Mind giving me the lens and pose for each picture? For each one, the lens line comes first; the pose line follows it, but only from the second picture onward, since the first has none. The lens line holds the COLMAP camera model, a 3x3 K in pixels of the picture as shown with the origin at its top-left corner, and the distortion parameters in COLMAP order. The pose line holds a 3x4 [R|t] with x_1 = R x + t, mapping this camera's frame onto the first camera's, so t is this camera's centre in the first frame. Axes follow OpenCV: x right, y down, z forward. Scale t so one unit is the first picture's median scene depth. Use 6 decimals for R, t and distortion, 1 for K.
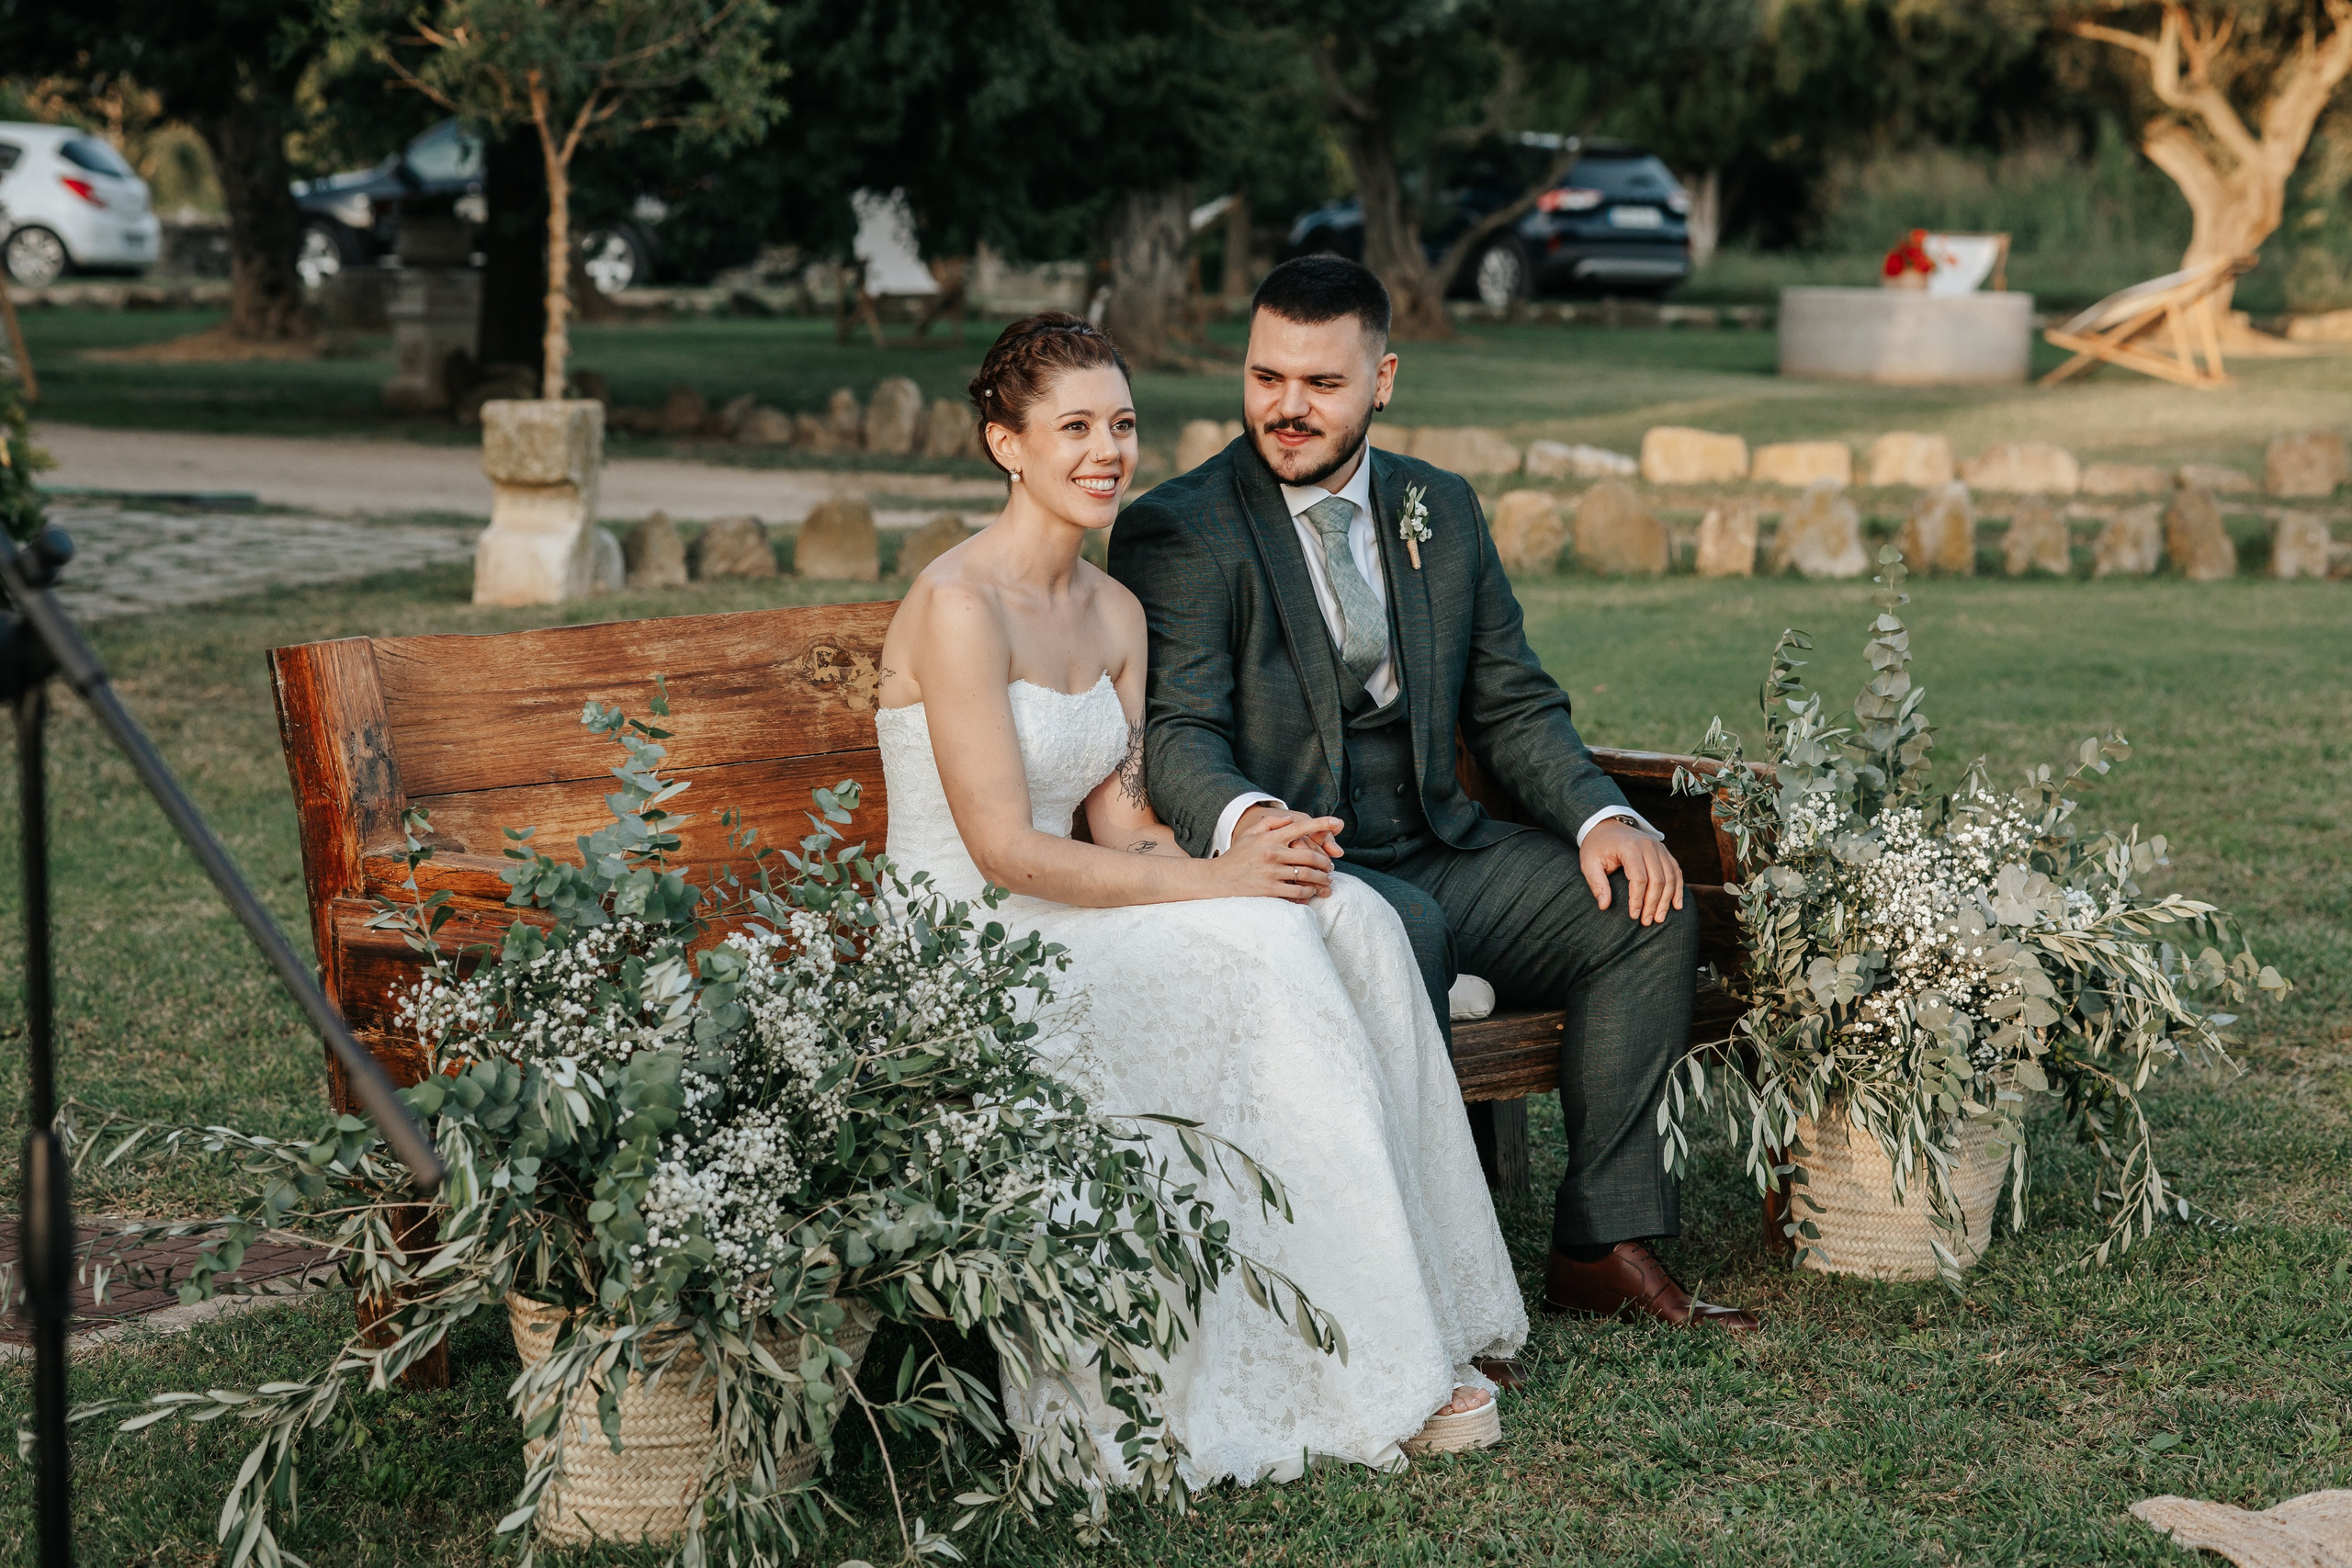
lens RADIAL K [[5748.8, 0, 1169.5], [0, 5748.8, 640.7], [0, 0, 1]] dist [0.382677, 0.013781]
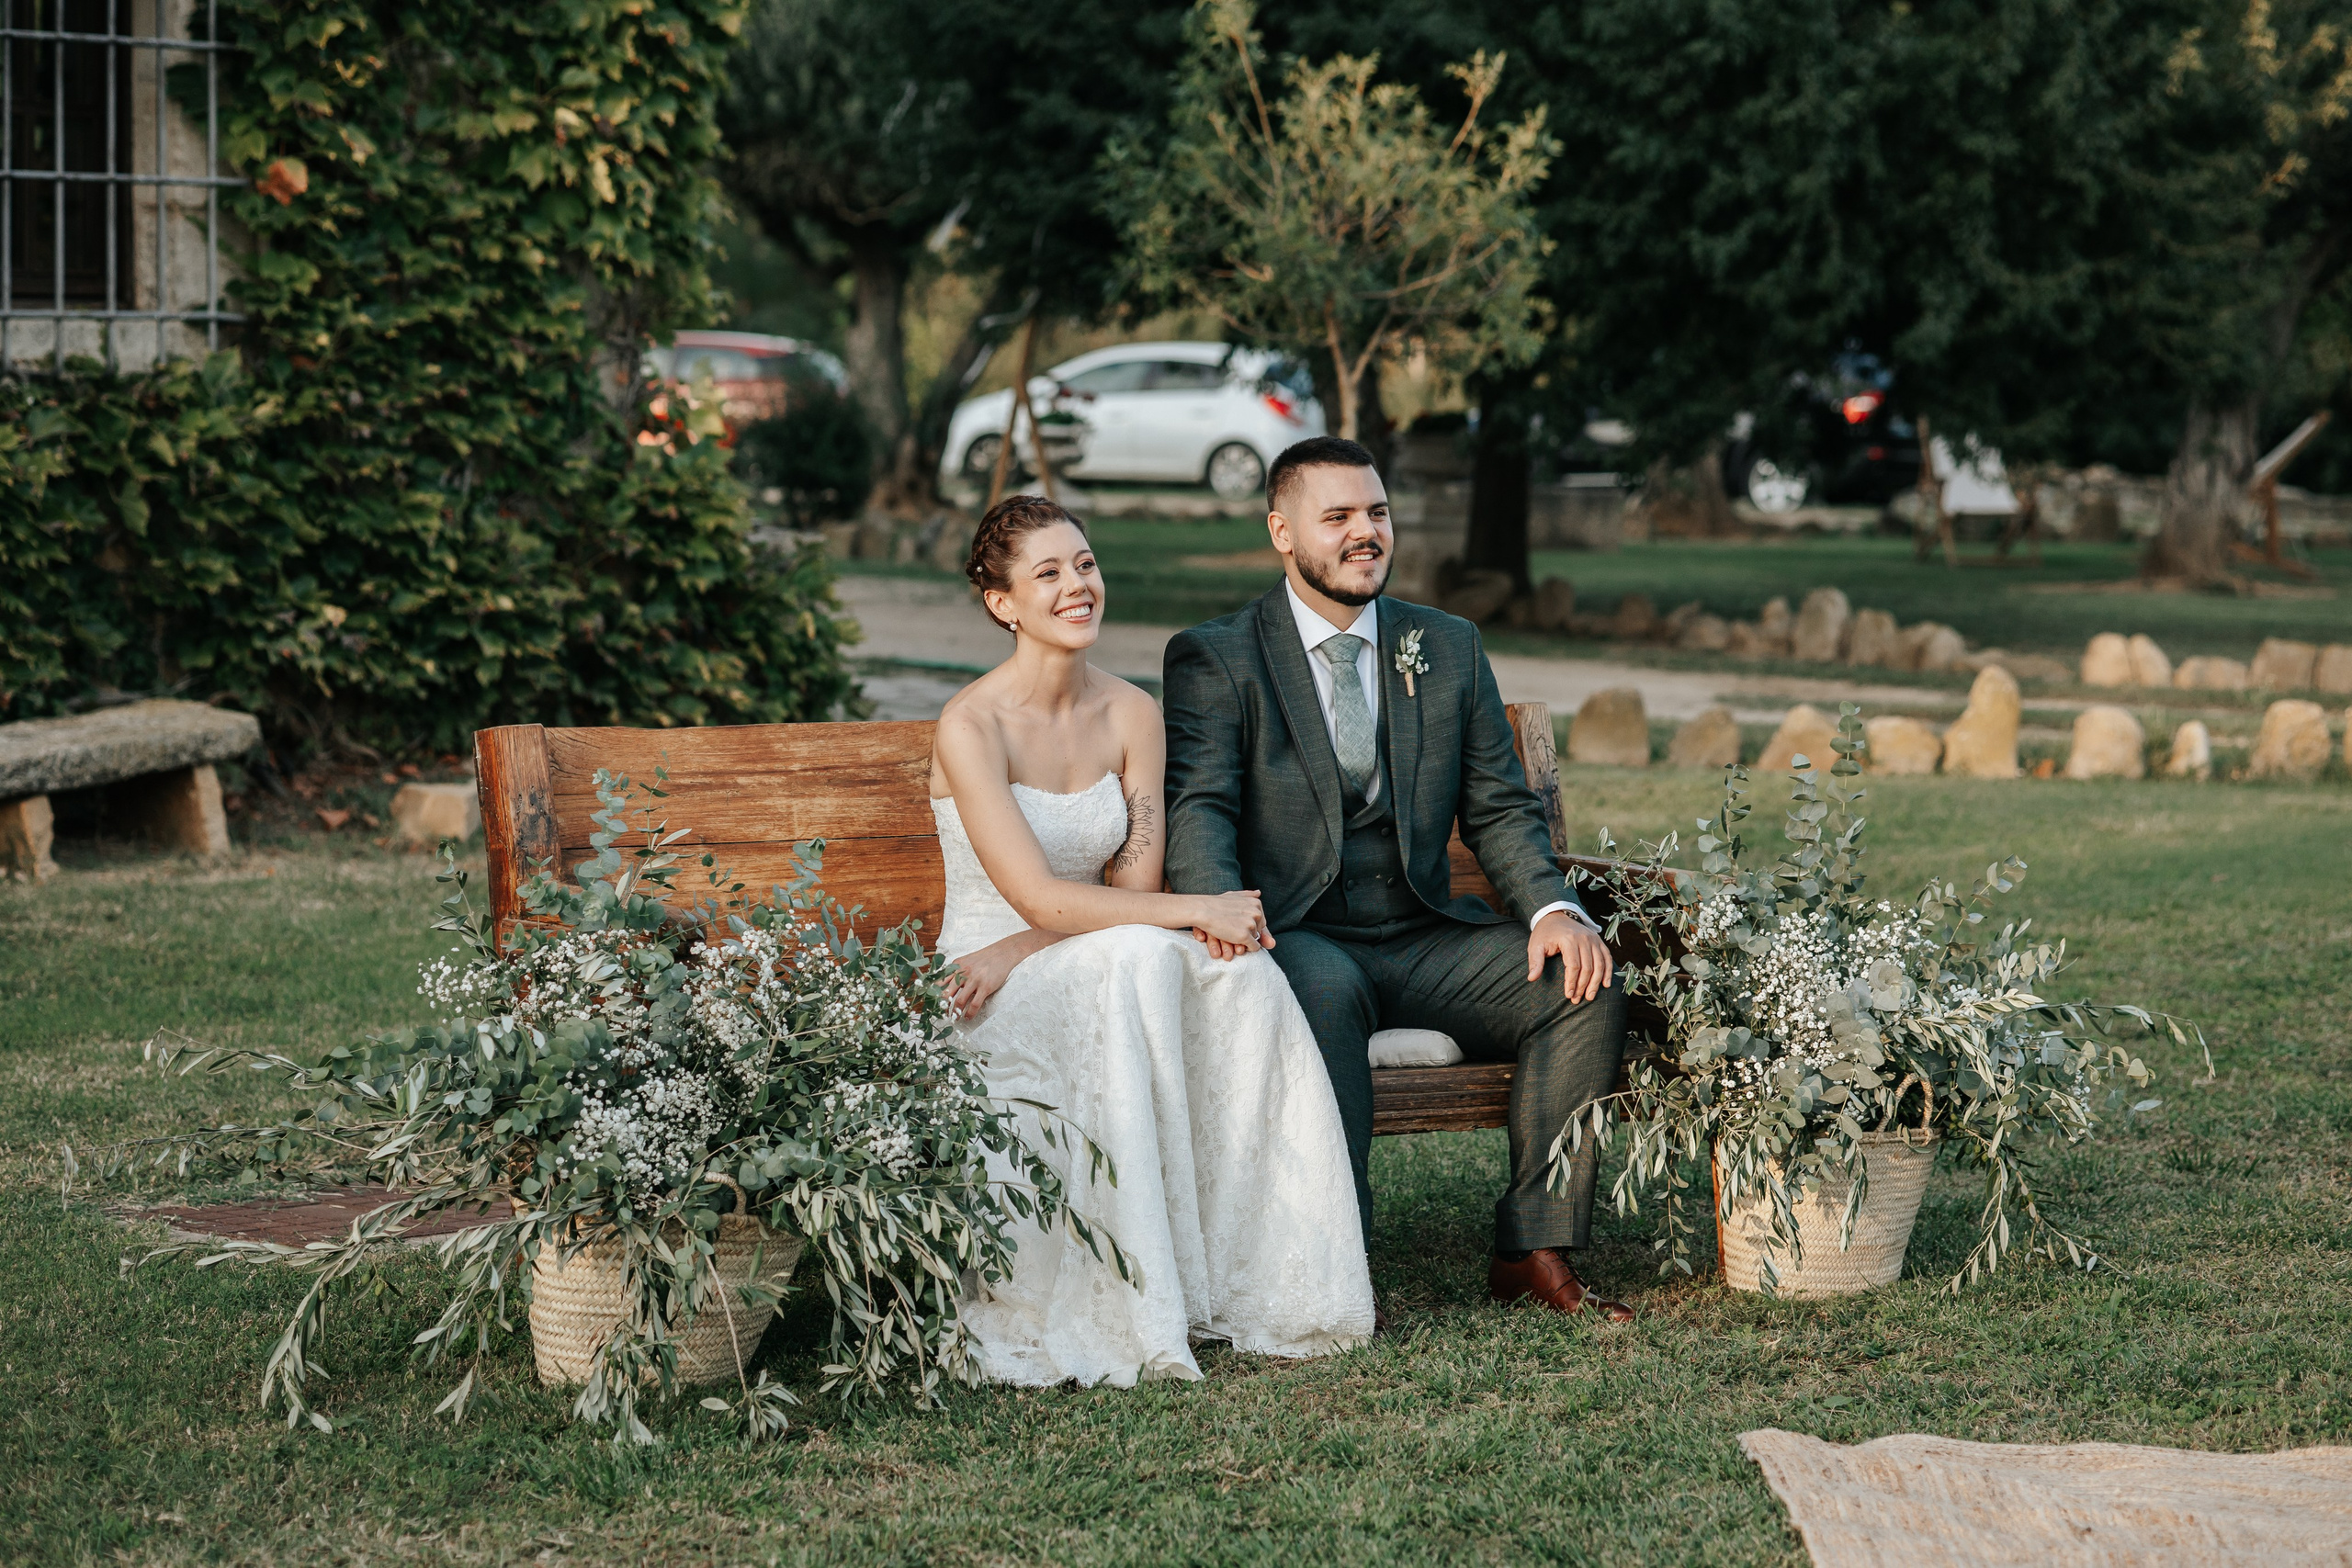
lens RADIAL K [[5948.5, 0, 1052.8], [0, 5948.5, 775.9], [0, 0, 1]] dist [0.554115, -0.148502]
pose [[0.964548, 0.032274, -0.261927, 0.313004], [-0.036908, 0.999237, -0.012791, 0.022790], [0.261315, 0.022005, 0.965003, -0.271734]]
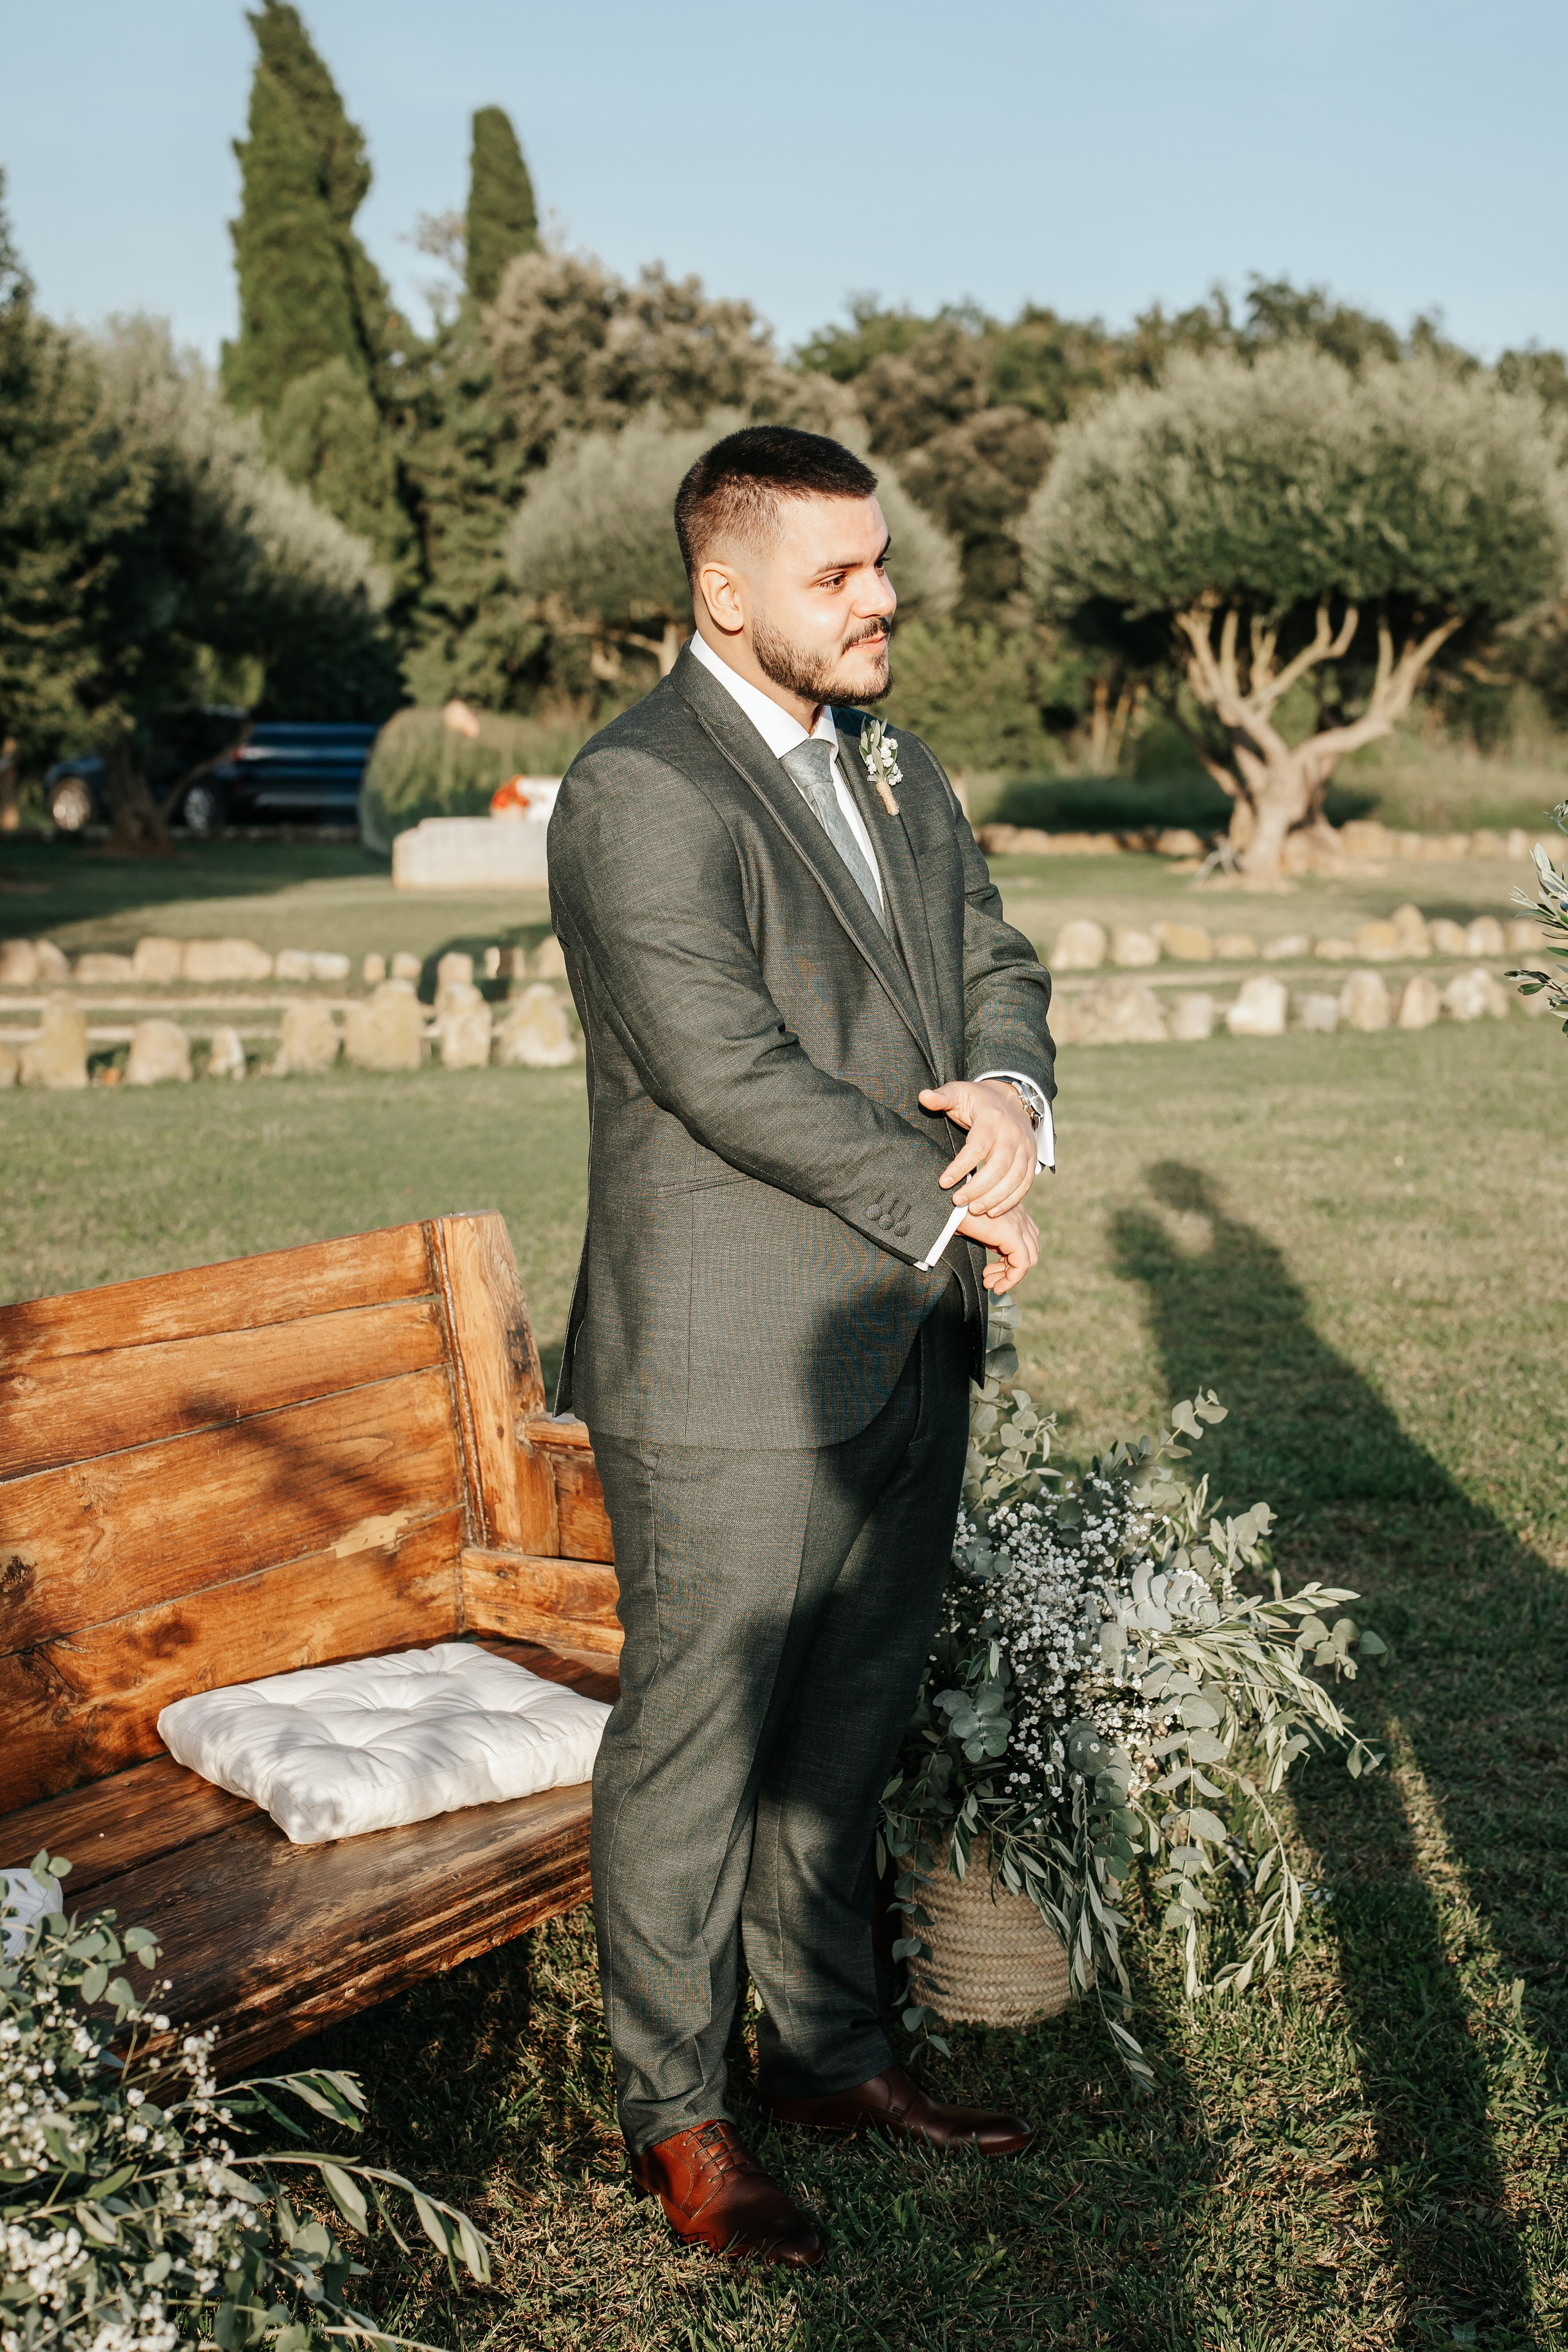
lens RADIAL K [[3646.6, 0, 814.0], [0, 3646.6, 1177.9], [0, 0, 1]] dist [0.196100, -0.853668]
pose [[0.972454, -0.044695, 0.228770, -0.032899], [0.034893, 0.998299, 0.046716, -0.050813], [-0.230469, -0.037446, 0.972359, 0.471646]]
